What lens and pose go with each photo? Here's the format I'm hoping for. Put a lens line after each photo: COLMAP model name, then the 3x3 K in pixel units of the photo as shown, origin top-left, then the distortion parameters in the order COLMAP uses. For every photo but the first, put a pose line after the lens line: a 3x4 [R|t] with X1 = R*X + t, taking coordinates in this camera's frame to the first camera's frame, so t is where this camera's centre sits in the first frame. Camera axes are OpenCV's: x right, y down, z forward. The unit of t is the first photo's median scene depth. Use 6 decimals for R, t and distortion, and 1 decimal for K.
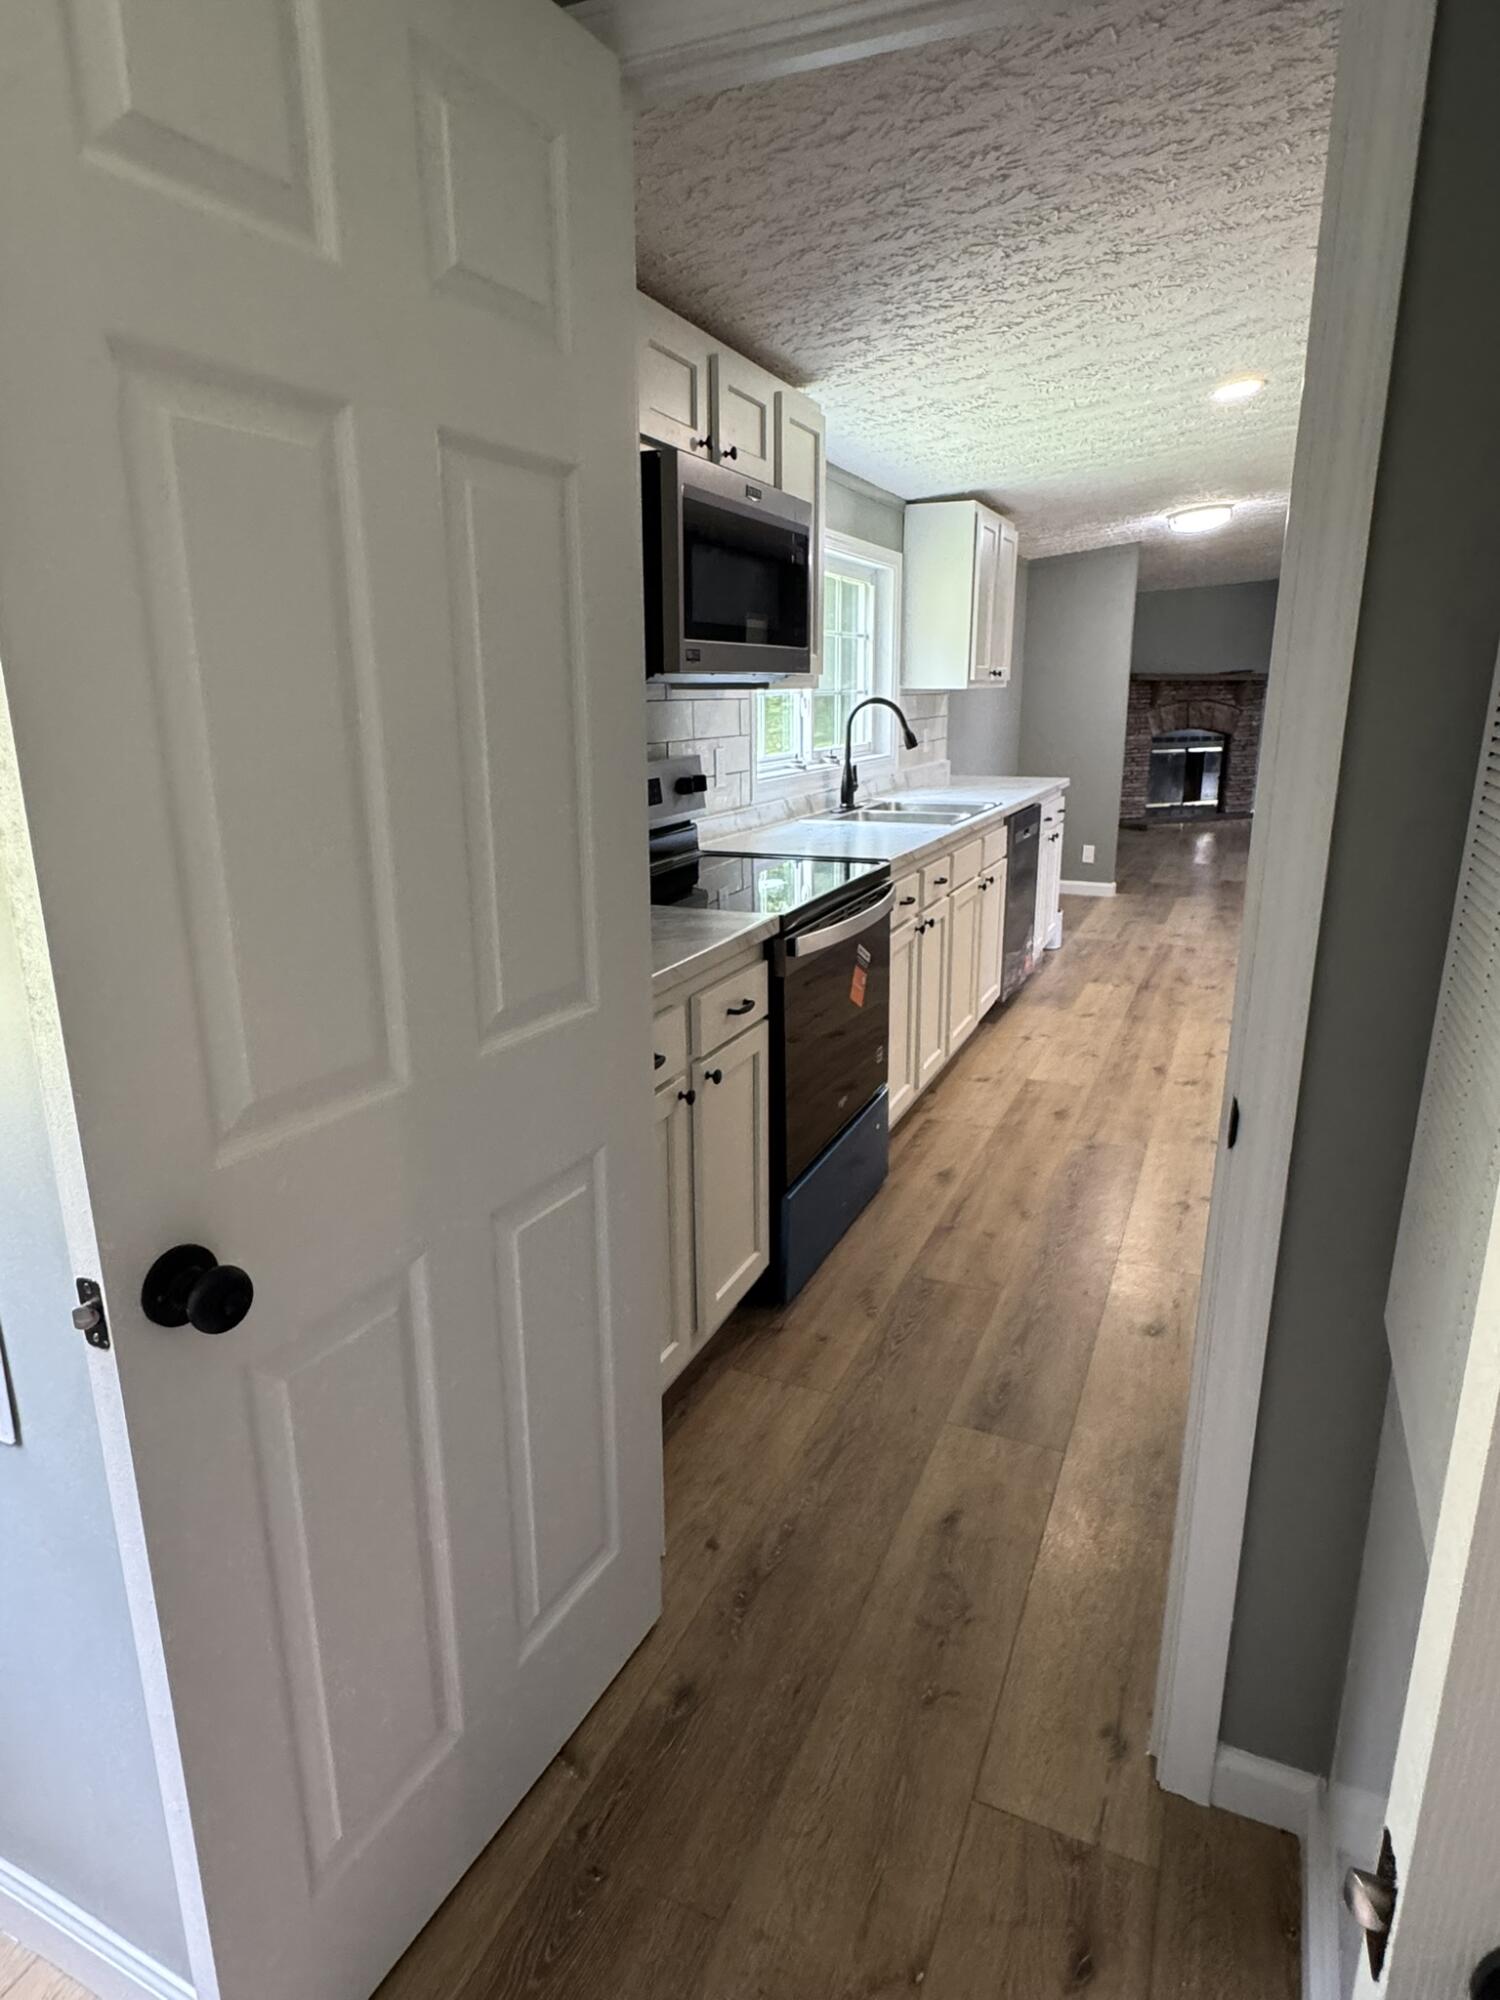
lens RADIAL K [[1145.9, 0, 758.7], [0, 1145.9, 980.4], [0, 0, 1]] dist [-0.004244, 0.000873]
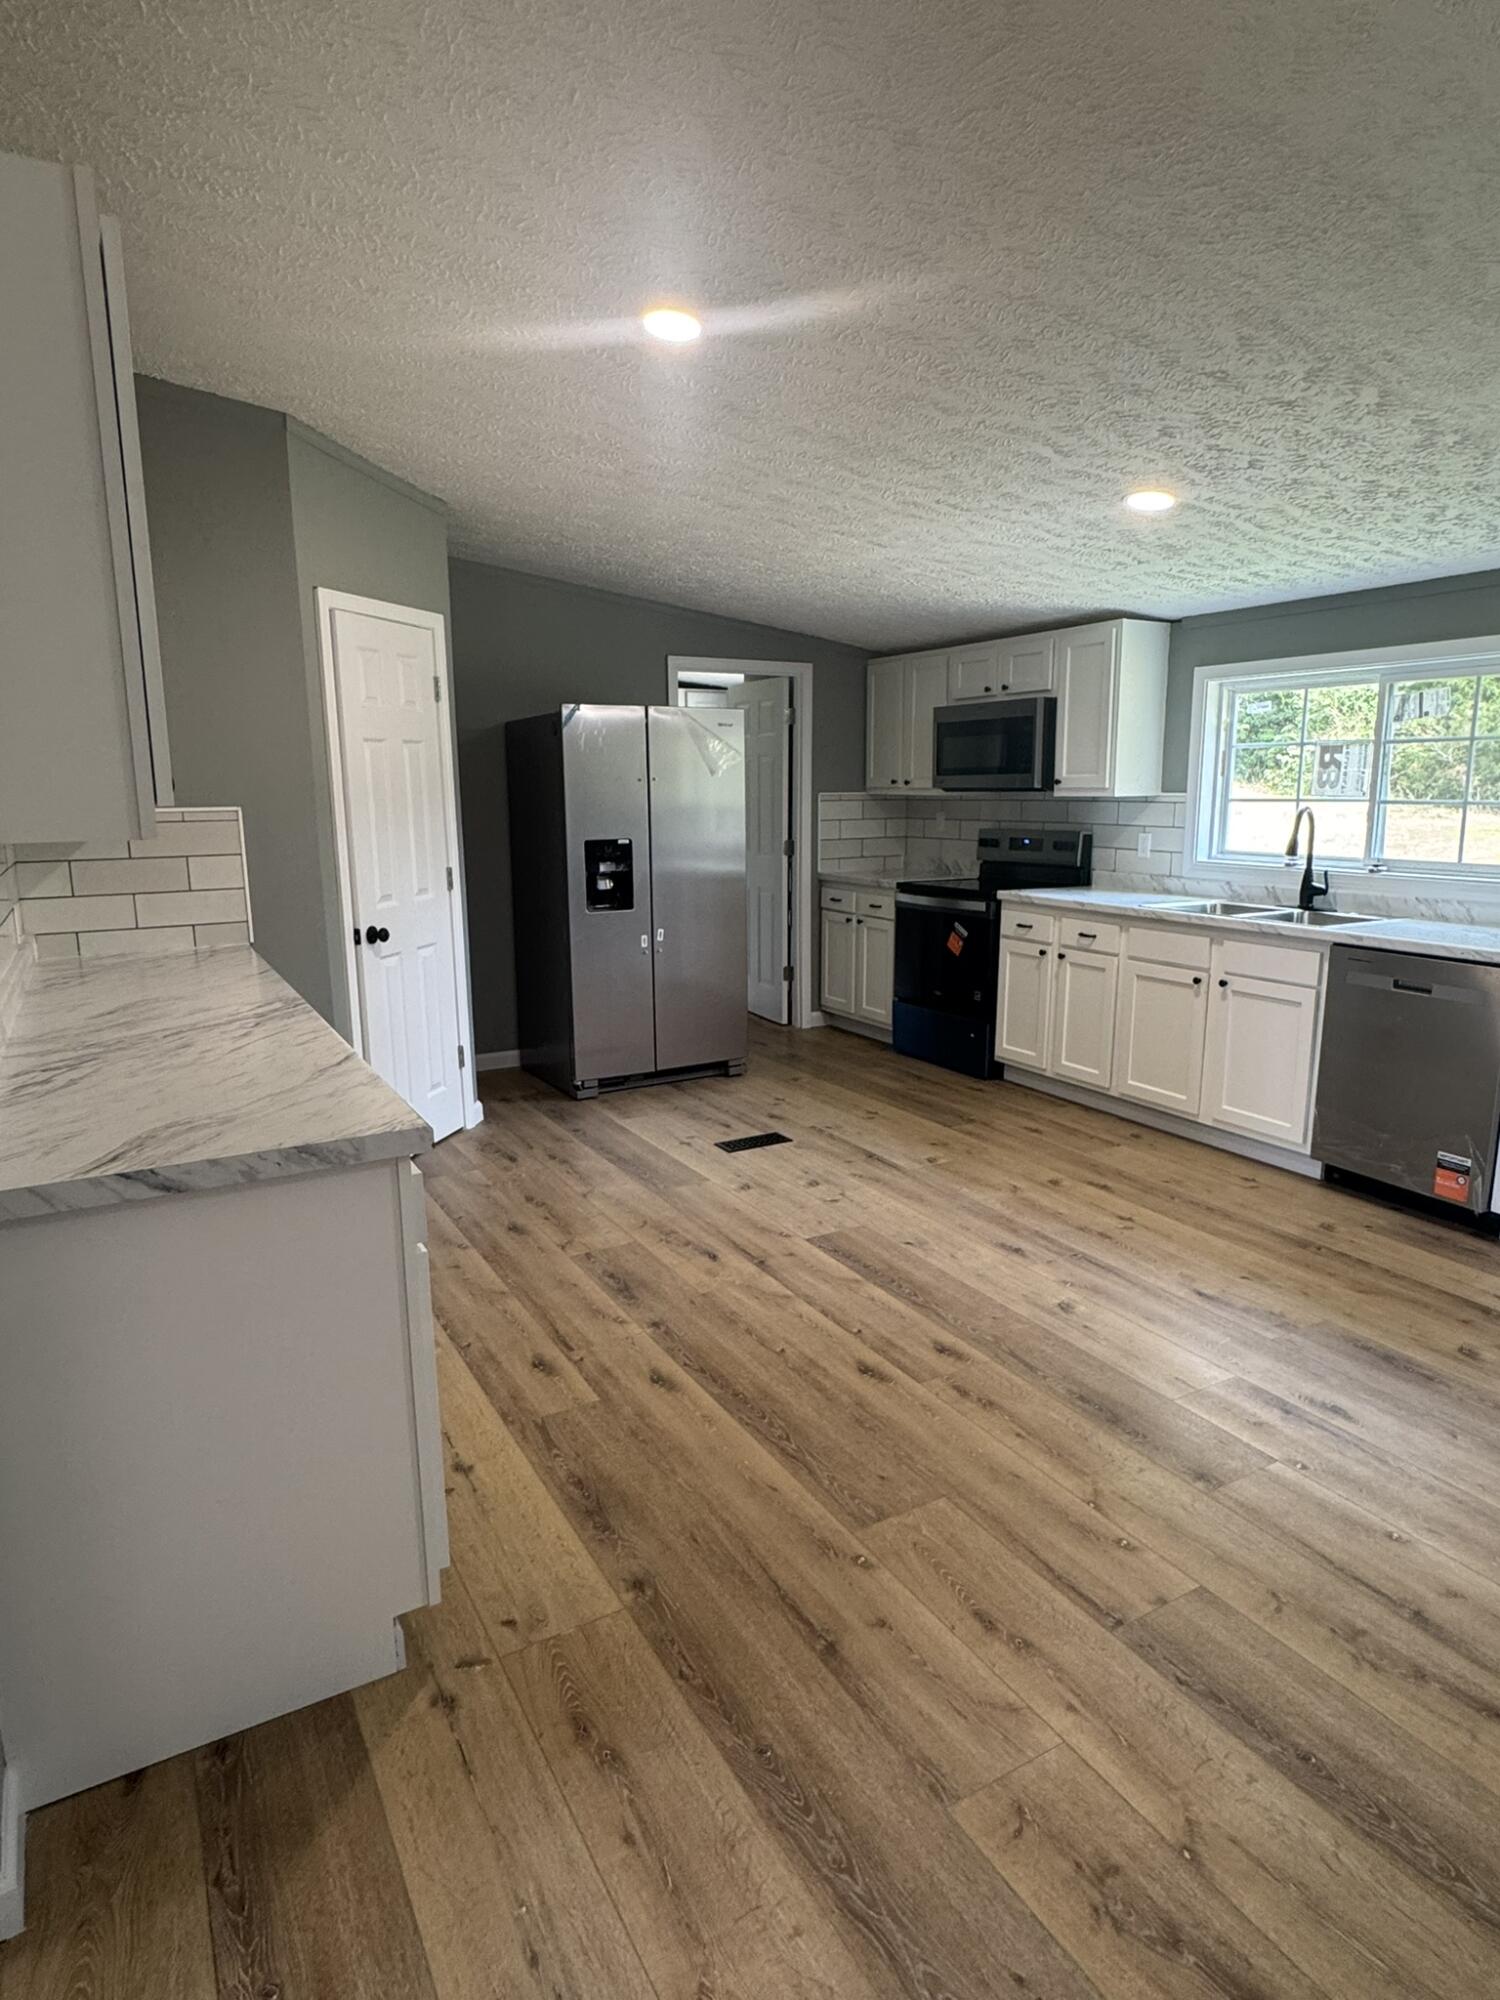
lens RADIAL K [[1145.9, 0, 753.5], [0, 1145.9, 997.5], [0, 0, 1]] dist [-0.004244, 0.000873]
pose [[-0.601172, 0.148609, -0.785180, 1.407170], [-0.194841, 0.925645, 0.324373, -0.364688], [0.775003, 0.347989, -0.527517, 1.364012]]
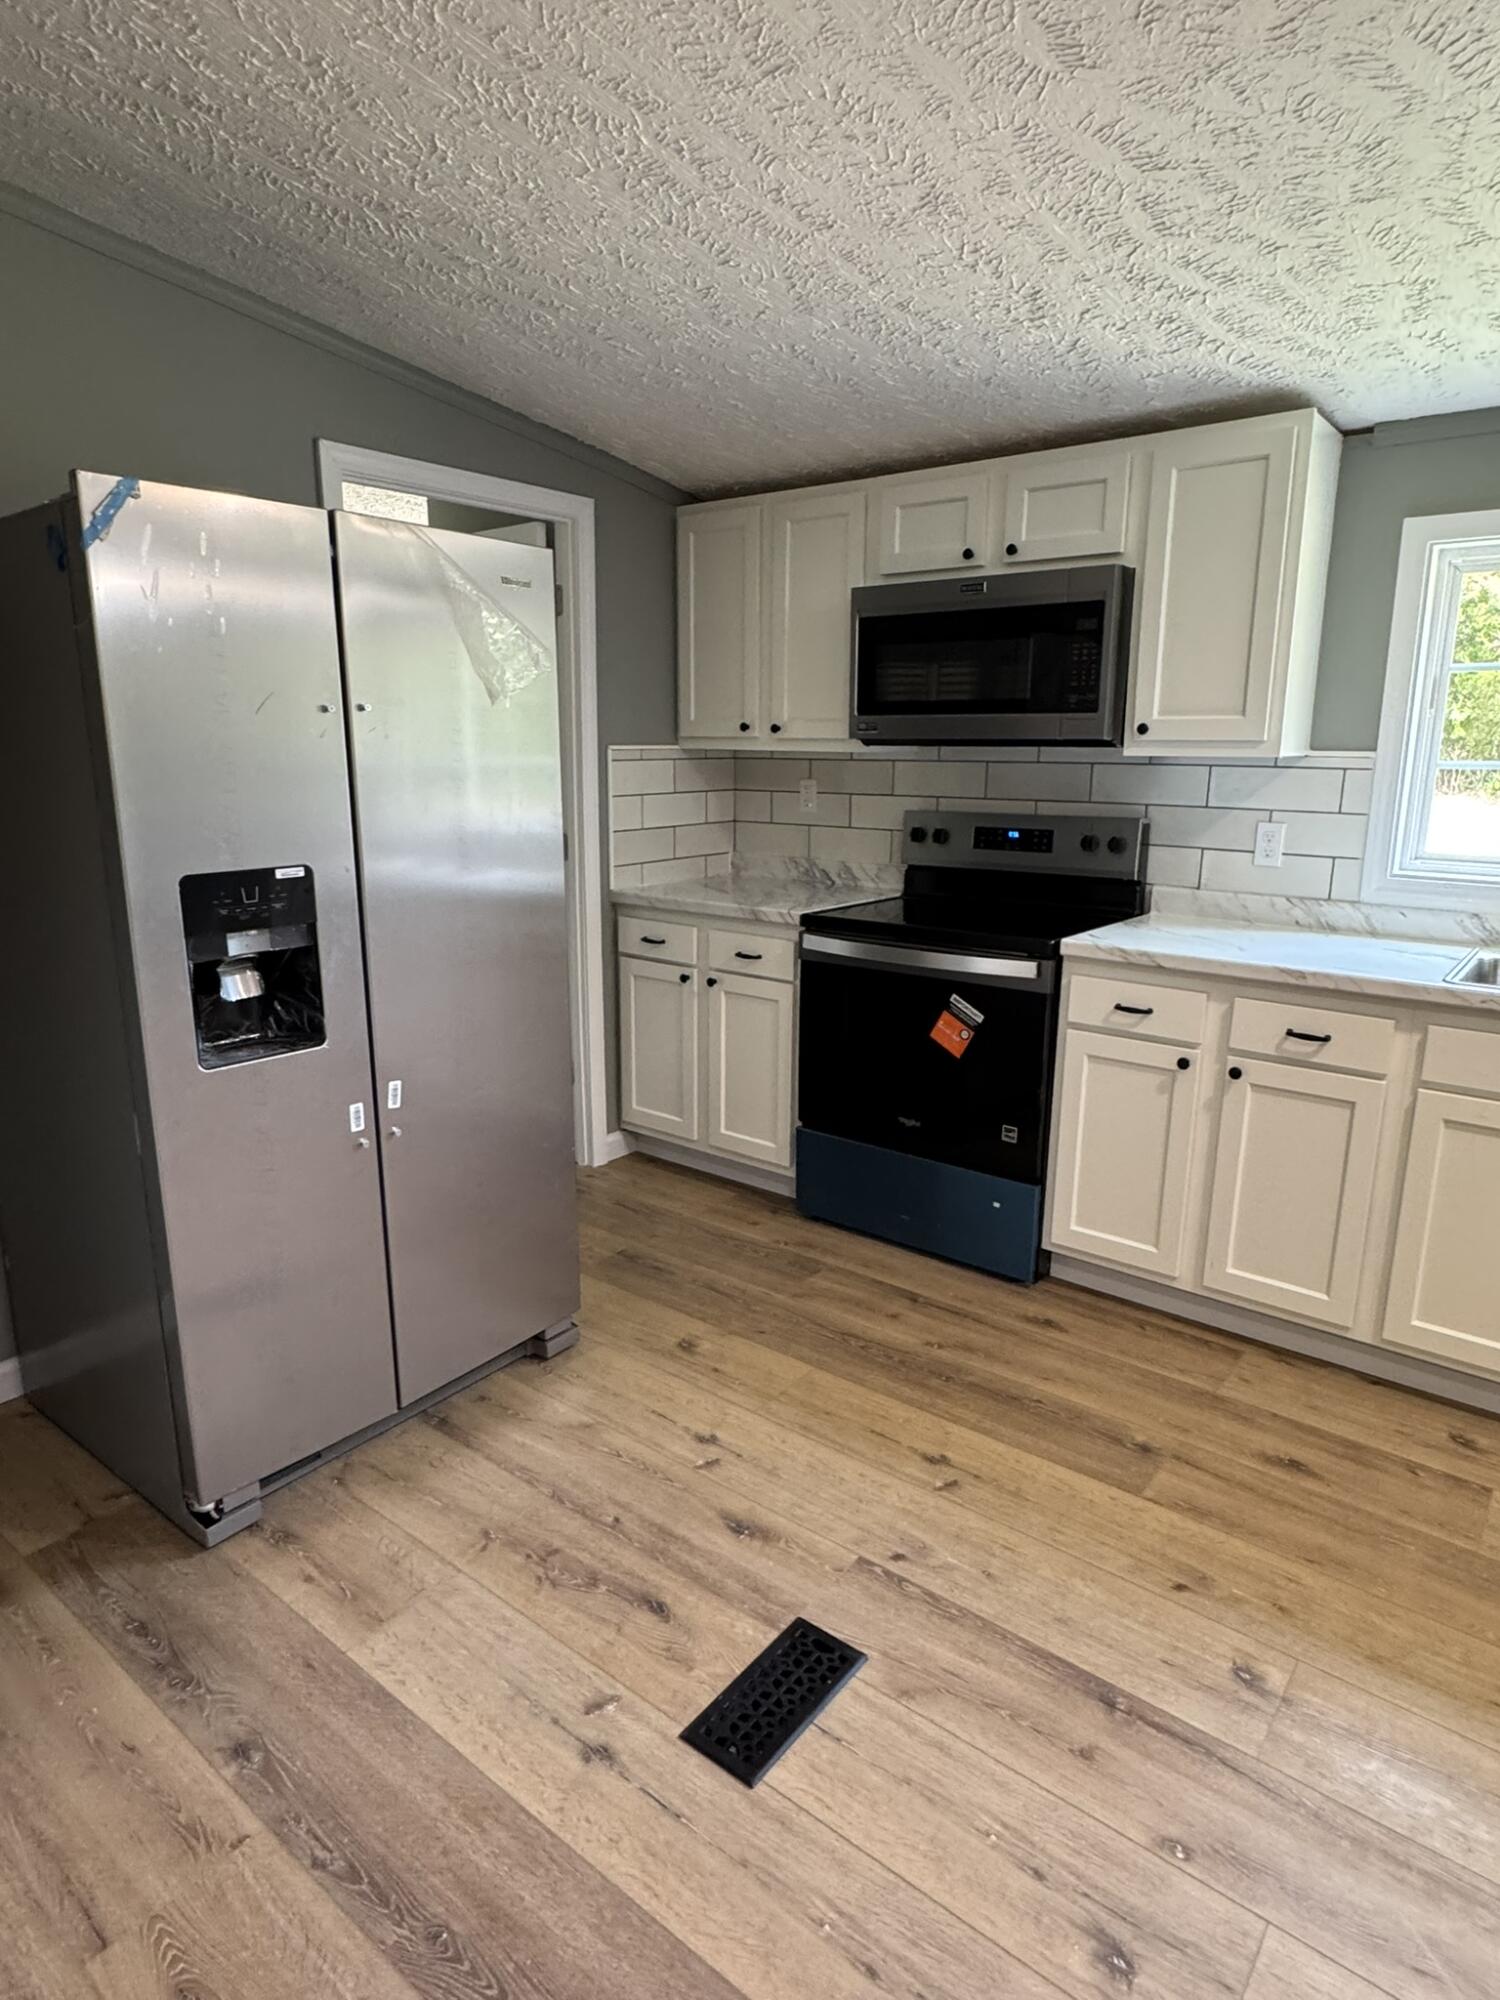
lens RADIAL K [[1145.9, 0, 745.3], [0, 1145.9, 994.2], [0, 0, 1]] dist [-0.004244, 0.000873]
pose [[-0.261099, 0.210163, -0.942156, 0.844172], [-0.246145, 0.929254, 0.275499, -0.205524], [0.933402, 0.303839, -0.190897, 0.765211]]
